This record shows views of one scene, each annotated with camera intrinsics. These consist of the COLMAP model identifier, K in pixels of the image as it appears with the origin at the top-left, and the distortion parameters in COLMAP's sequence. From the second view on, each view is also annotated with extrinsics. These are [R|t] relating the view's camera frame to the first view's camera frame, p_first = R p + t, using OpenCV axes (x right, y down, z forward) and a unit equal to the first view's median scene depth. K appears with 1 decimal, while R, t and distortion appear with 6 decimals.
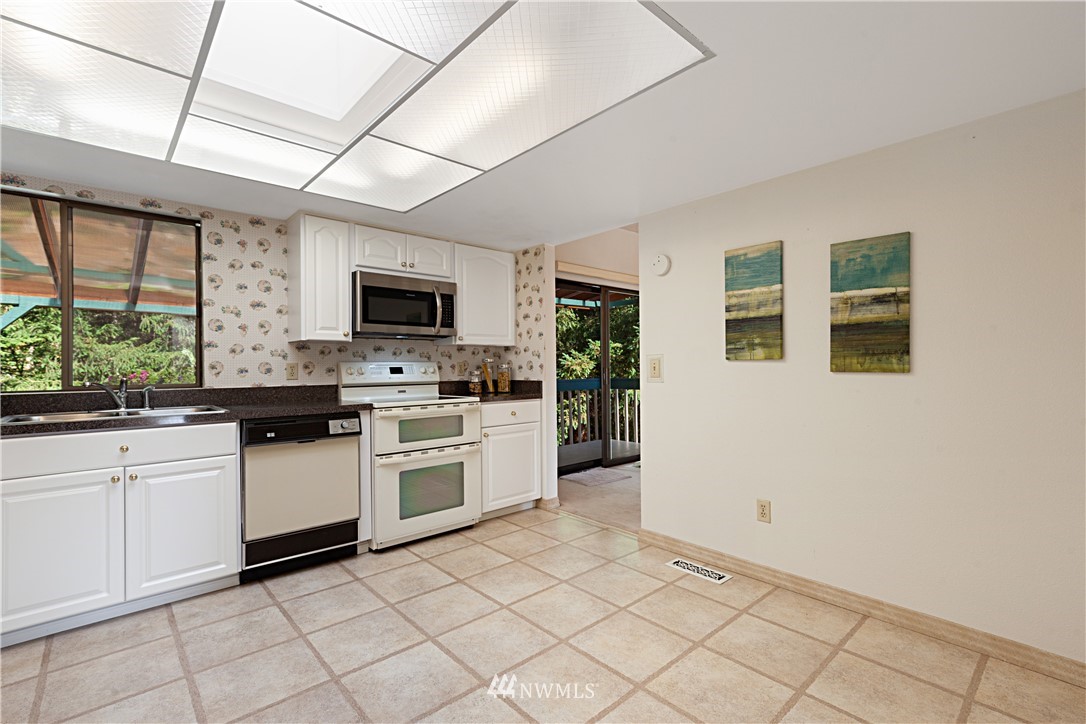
lens RADIAL K [[492.0, 0, 545.2], [0, 492.0, 362.2], [0, 0, 1]] dist [0.014010, 0.000556]
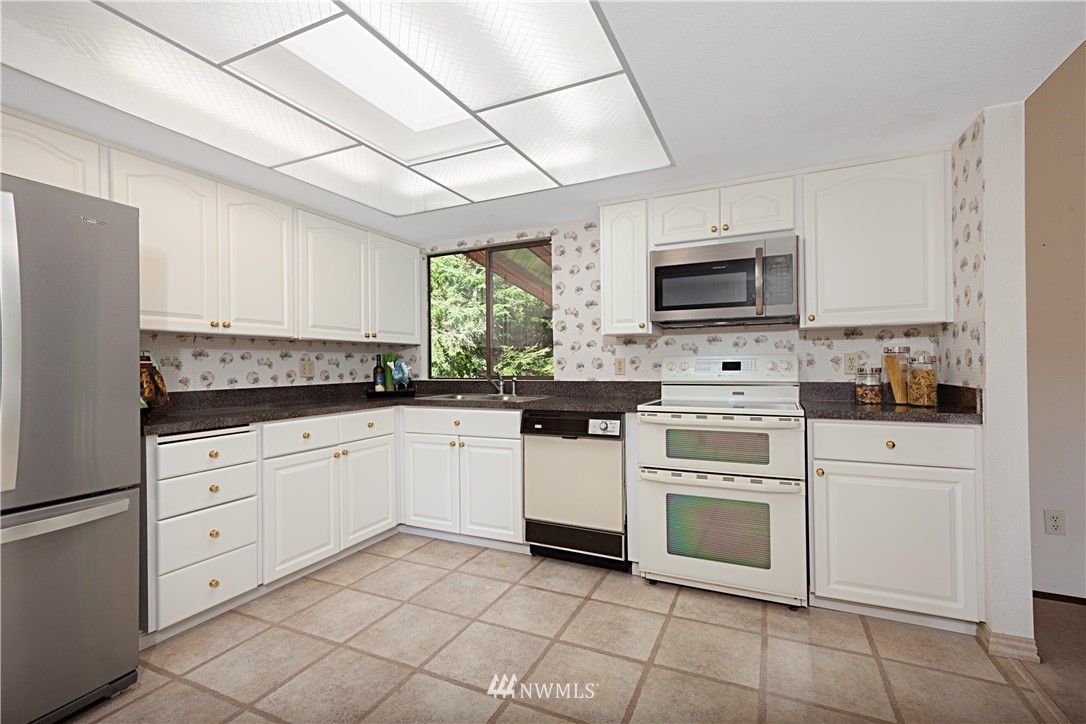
lens RADIAL K [[492.0, 0, 540.2], [0, 492.0, 362.5], [0, 0, 1]] dist [0.014010, 0.000556]
pose [[0.385059, 0.000604, -0.922892, 0.362887], [0.016225, 0.999841, 0.007423, 0.000615], [0.922749, -0.017832, 0.384988, 0.502041]]
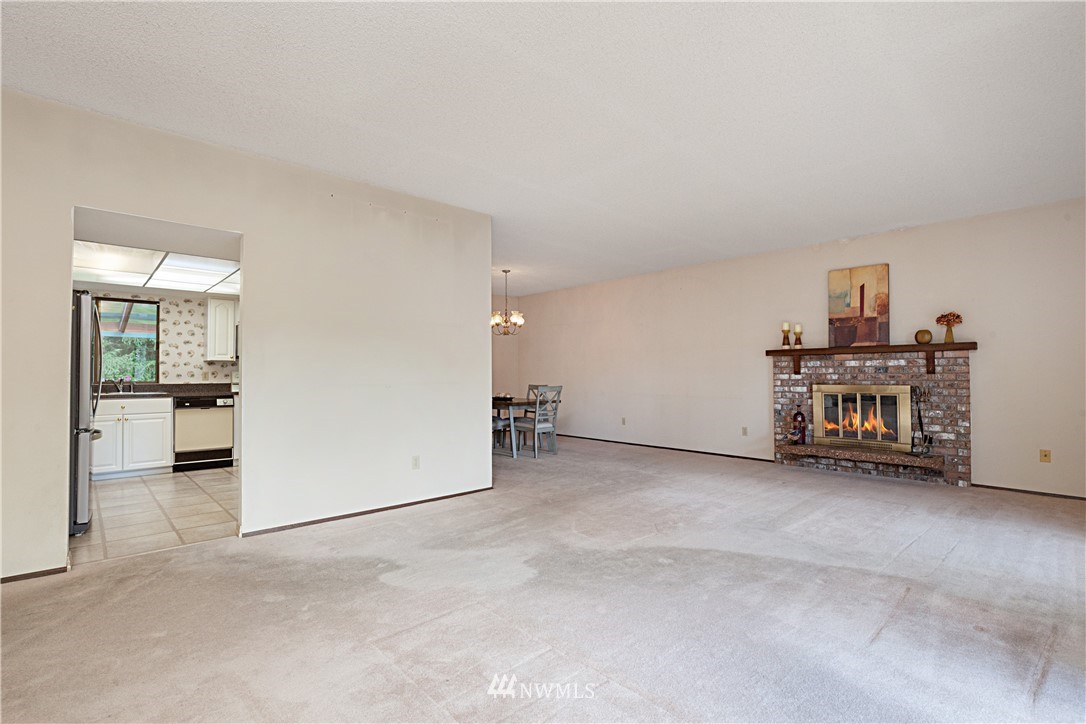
lens RADIAL K [[510.5, 0, 538.9], [0, 510.5, 360.9], [0, 0, 1]] dist [-0.004247, 0.000031]
pose [[0.999971, 0.004159, 0.006345, 0.842062], [-0.004038, 0.999813, -0.018908, -0.008636], [-0.006422, 0.018882, 0.999801, -1.085019]]
